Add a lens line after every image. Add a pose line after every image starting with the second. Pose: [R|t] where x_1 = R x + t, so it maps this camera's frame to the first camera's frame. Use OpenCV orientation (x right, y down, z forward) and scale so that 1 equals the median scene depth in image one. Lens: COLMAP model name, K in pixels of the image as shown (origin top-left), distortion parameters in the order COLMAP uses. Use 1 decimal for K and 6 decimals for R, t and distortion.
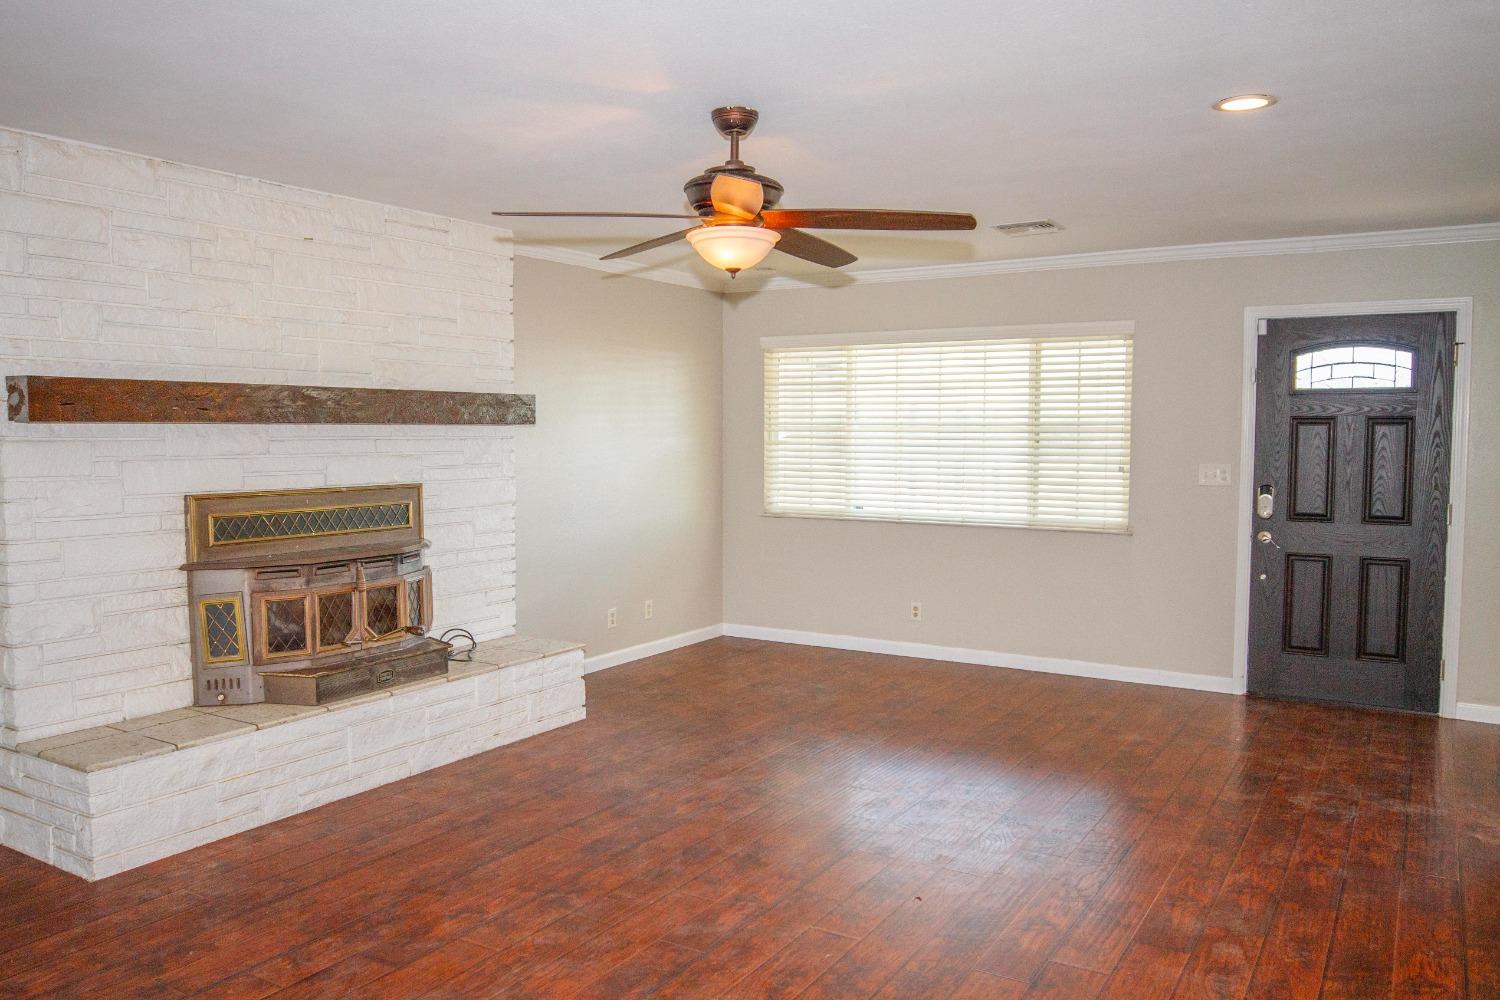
lens RADIAL K [[1127.5, 0, 734.0], [0, 1127.5, 501.7], [0, 0, 1]] dist [-0.037459, 0.004075]
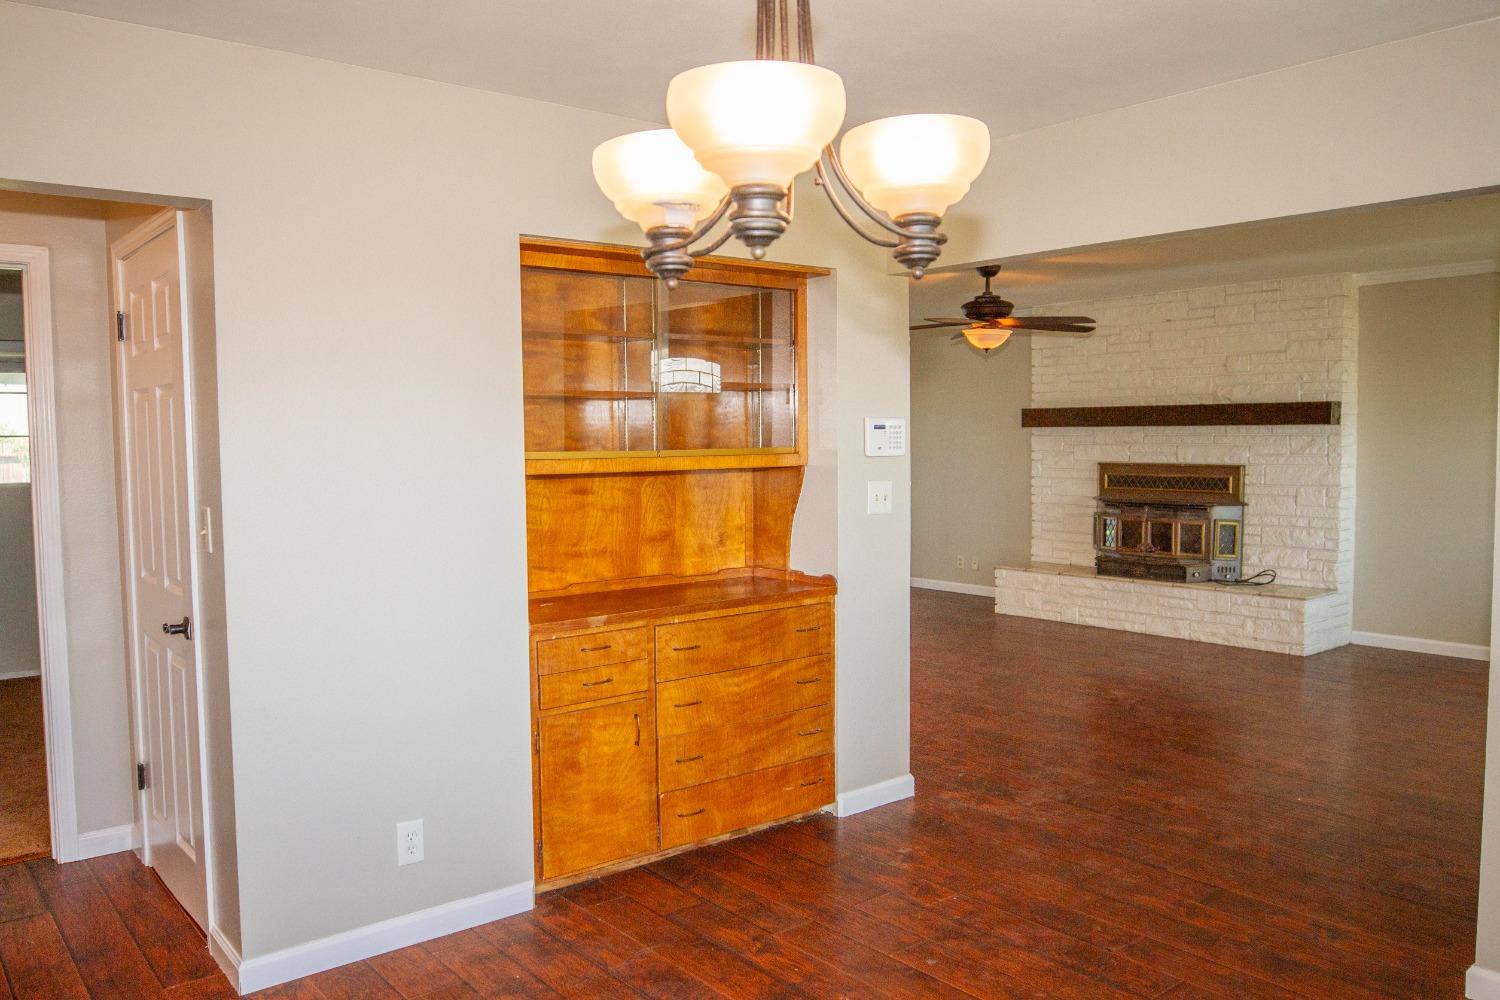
lens RADIAL K [[1143.6, 0, 736.1], [0, 1143.6, 507.1], [0, 0, 1]] dist [-0.039306, 0.008566]
pose [[-0.324917, 0.066170, -0.943425, 1.508614], [-0.048931, 0.995037, 0.086642, -0.064674], [0.944476, 0.074314, -0.320067, 0.939678]]
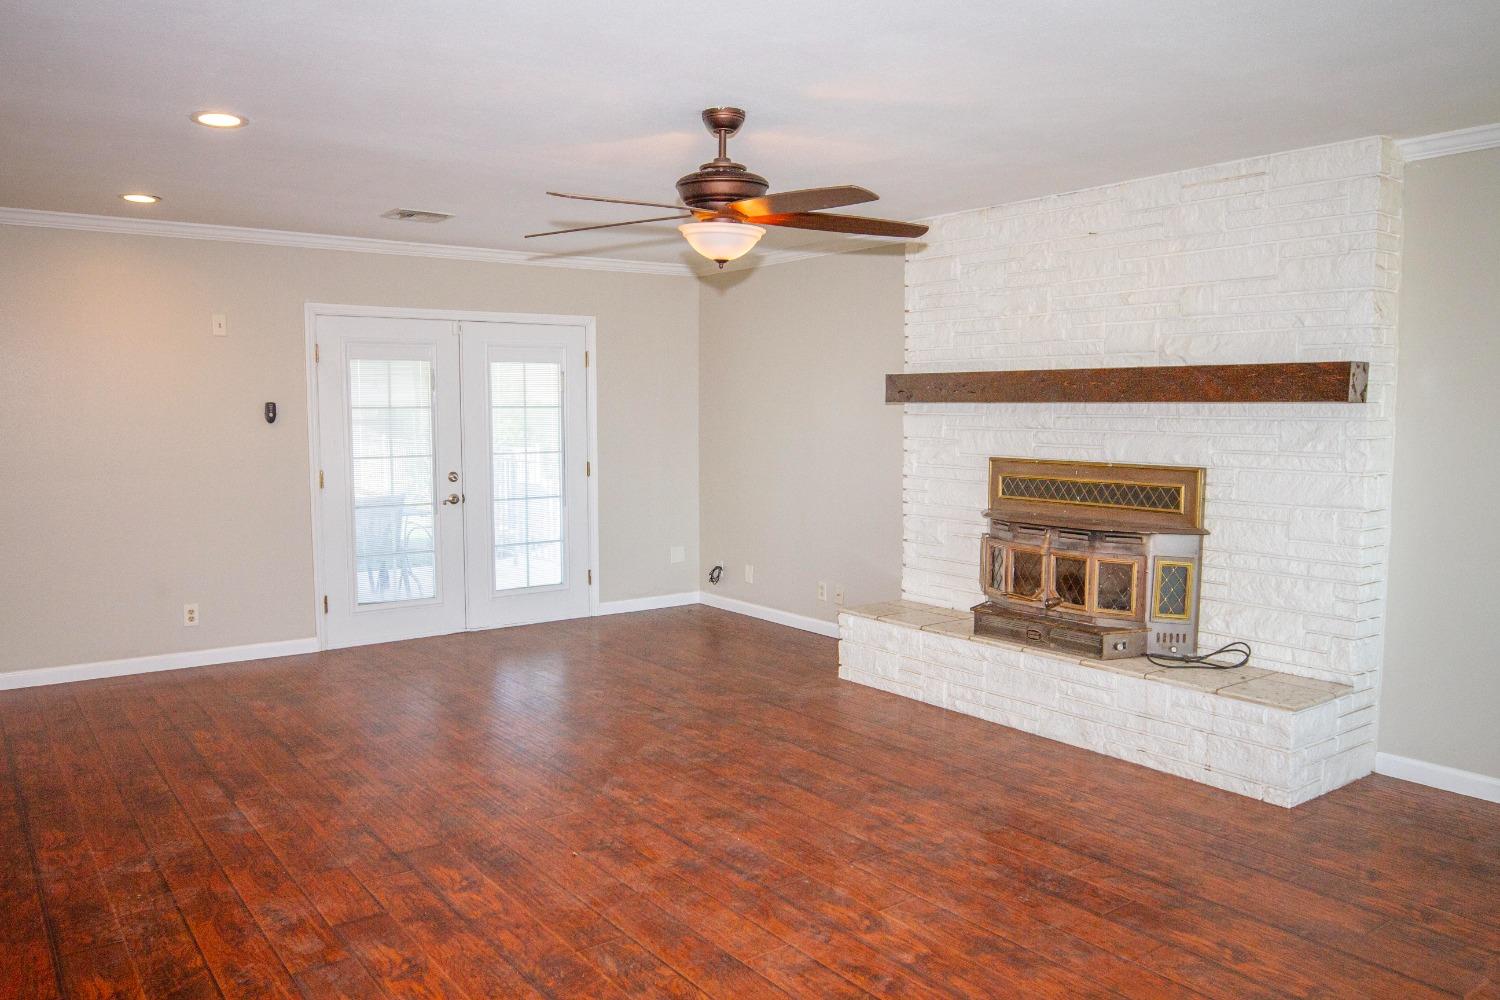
lens RADIAL K [[1109.1, 0, 739.9], [0, 1109.1, 504.9], [0, 0, 1]] dist [-0.034220, 0.003204]
pose [[-0.364868, 0.082656, -0.927383, 0.755130], [-0.058800, 0.992018, 0.111551, -0.070535], [0.929201, 0.095231, -0.357095, 1.075368]]
